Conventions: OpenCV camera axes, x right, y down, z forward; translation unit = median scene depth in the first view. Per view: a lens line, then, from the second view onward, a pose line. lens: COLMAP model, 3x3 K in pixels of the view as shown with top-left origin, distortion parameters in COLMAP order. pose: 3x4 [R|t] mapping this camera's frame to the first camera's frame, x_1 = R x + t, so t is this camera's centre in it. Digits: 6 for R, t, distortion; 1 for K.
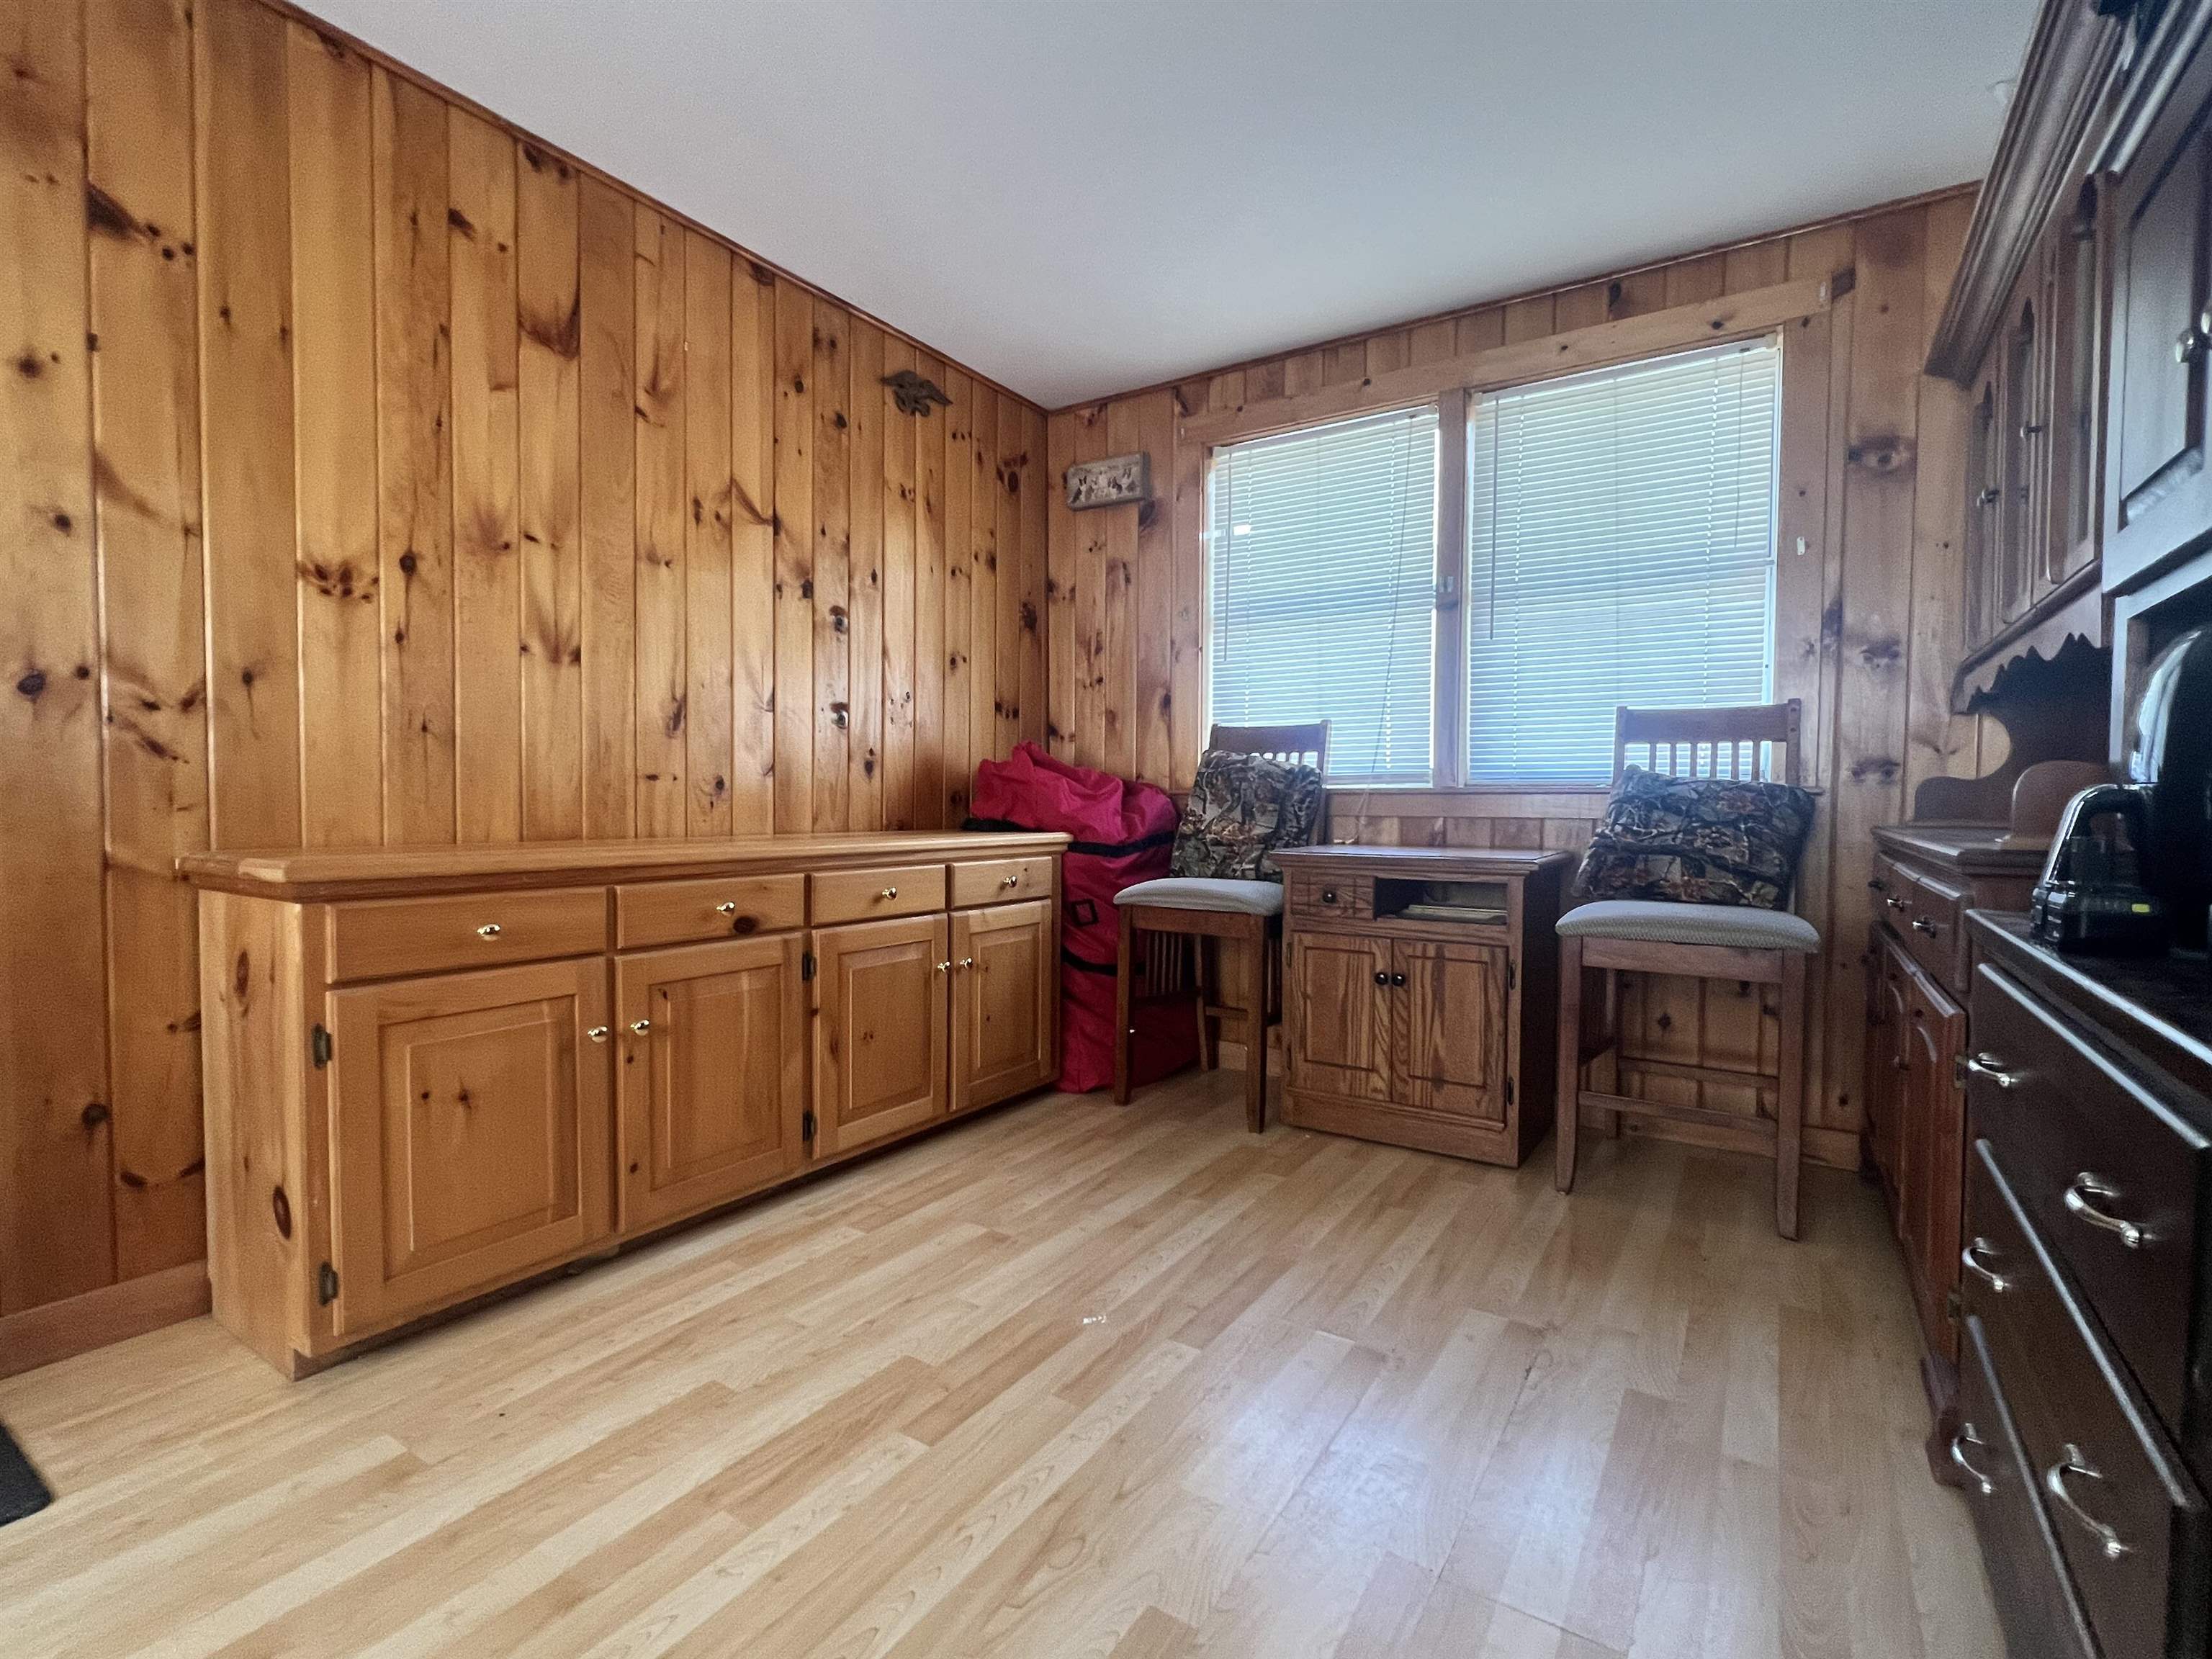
lens RADIAL K [[1029.8, 0, 1107.3], [0, 1029.8, 828.9], [0, 0, 1]] dist [0.001548, 0.000067]
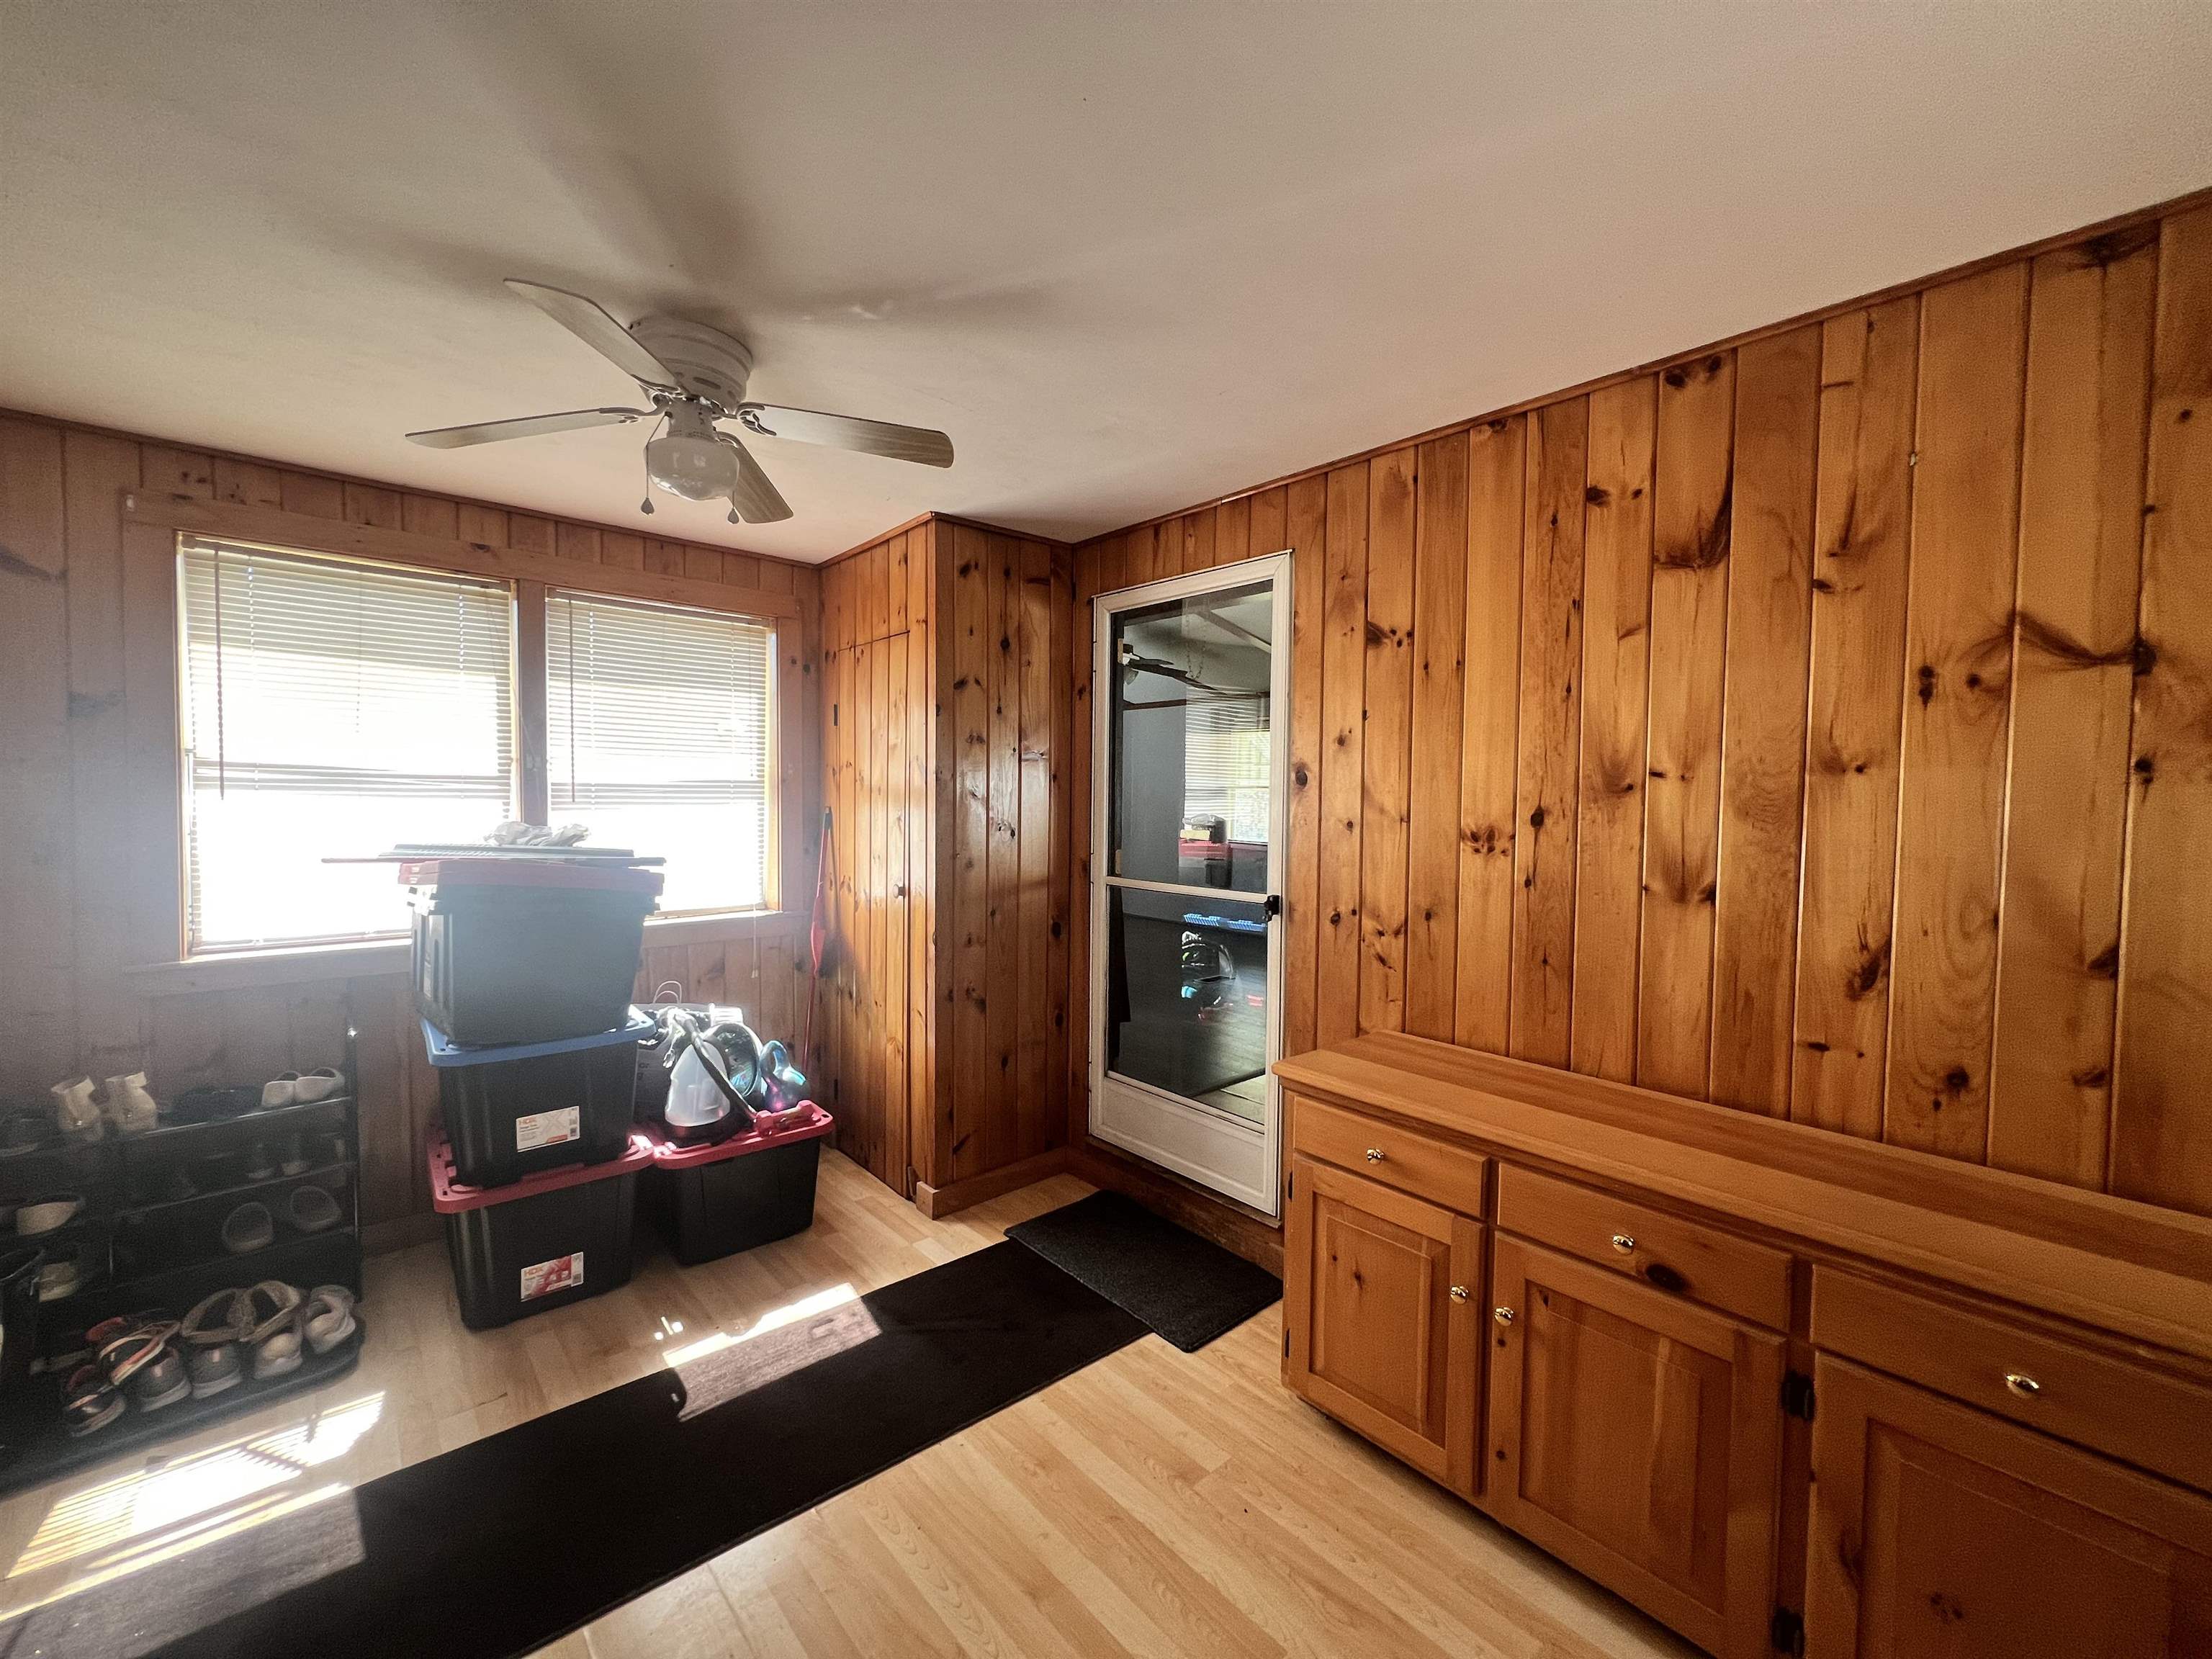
lens RADIAL K [[886.9, 0, 1108.6], [0, 886.9, 829.5], [0, 0, 1]] dist [-0.000711, 0.000246]
pose [[-0.250215, 0.021381, -0.967954, 0.384902], [-0.049619, 0.998159, 0.034875, -0.241568], [0.966918, 0.056755, -0.248693, 0.734923]]
